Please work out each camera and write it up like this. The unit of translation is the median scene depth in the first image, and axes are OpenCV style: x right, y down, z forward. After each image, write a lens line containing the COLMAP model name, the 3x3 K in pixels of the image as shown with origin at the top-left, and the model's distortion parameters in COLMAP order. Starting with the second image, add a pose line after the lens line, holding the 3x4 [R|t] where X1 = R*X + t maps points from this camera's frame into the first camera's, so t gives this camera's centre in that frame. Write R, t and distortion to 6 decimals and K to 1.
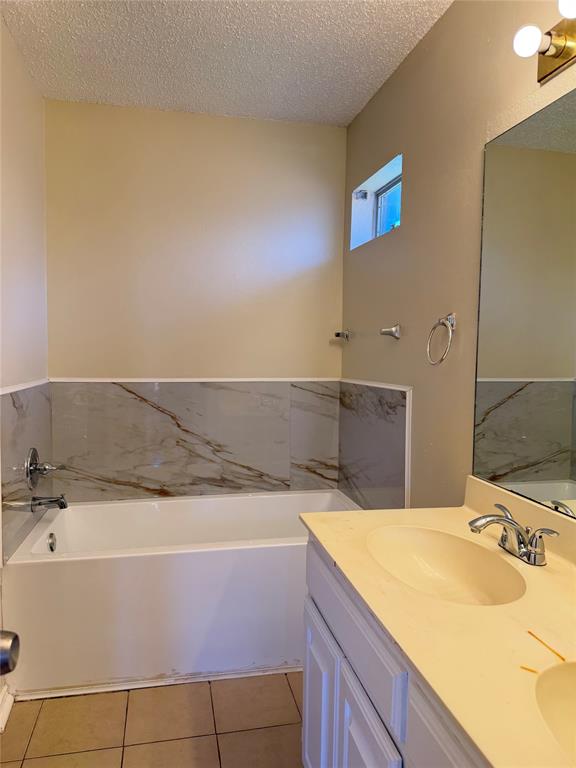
lens RADIAL K [[538.8, 0, 287.1], [0, 538.8, 386.1], [0, 0, 1]] dist [0.033047, -0.051863]
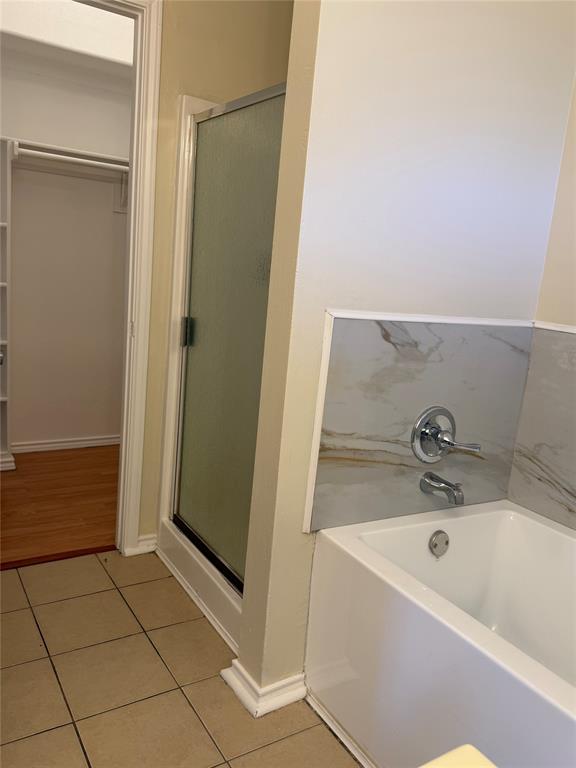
lens RADIAL K [[610.9, 0, 287.4], [0, 610.9, 380.1], [0, 0, 1]] dist [0.013291, -0.007690]
pose [[0.330180, 0.190161, -0.924565, 0.207731], [-0.150093, 0.977612, 0.147470, -0.010592], [0.931908, 0.090079, 0.351330, 0.524598]]
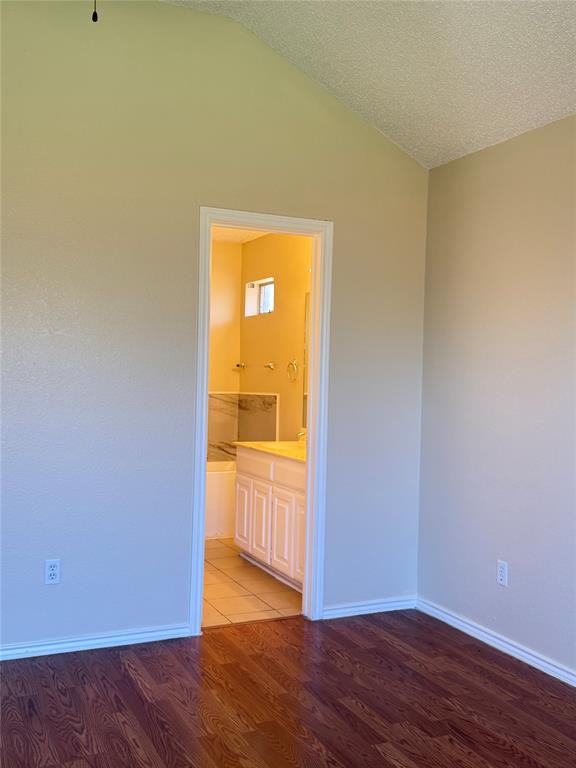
lens RADIAL K [[768.0, 0, 288.3], [0, 768.0, 383.1], [0, 0, 1]] dist [0.026459, 0.000000]
pose [[0.976667, 0.002335, 0.214745, -0.333289], [0.008380, 0.998765, -0.048973, 0.097462], [-0.214594, 0.049630, 0.975442, -1.708883]]
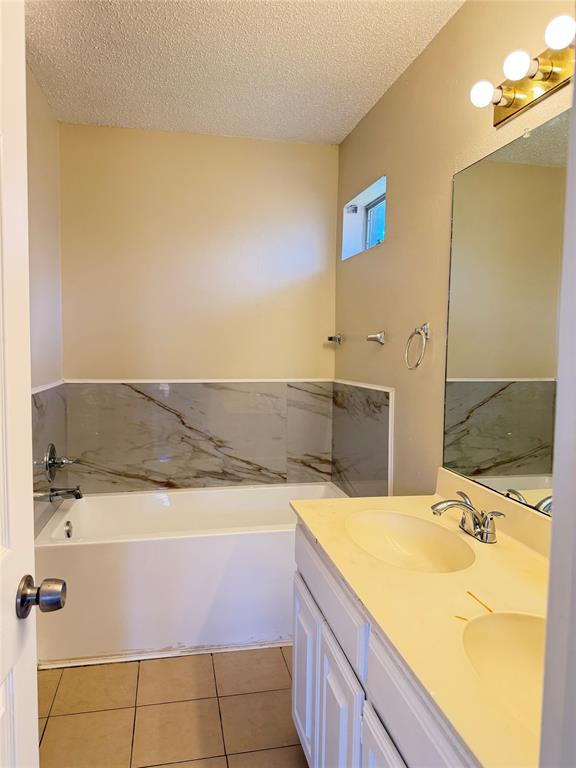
lens RADIAL K [[538.8, 0, 286.3], [0, 538.8, 385.9], [0, 0, 1]] dist [0.033047, -0.051863]
pose [[0.999969, -0.001086, -0.007829, 0.017381], [0.001139, 0.999977, 0.006729, -0.010216], [0.007822, -0.006738, 0.999947, -0.097213]]
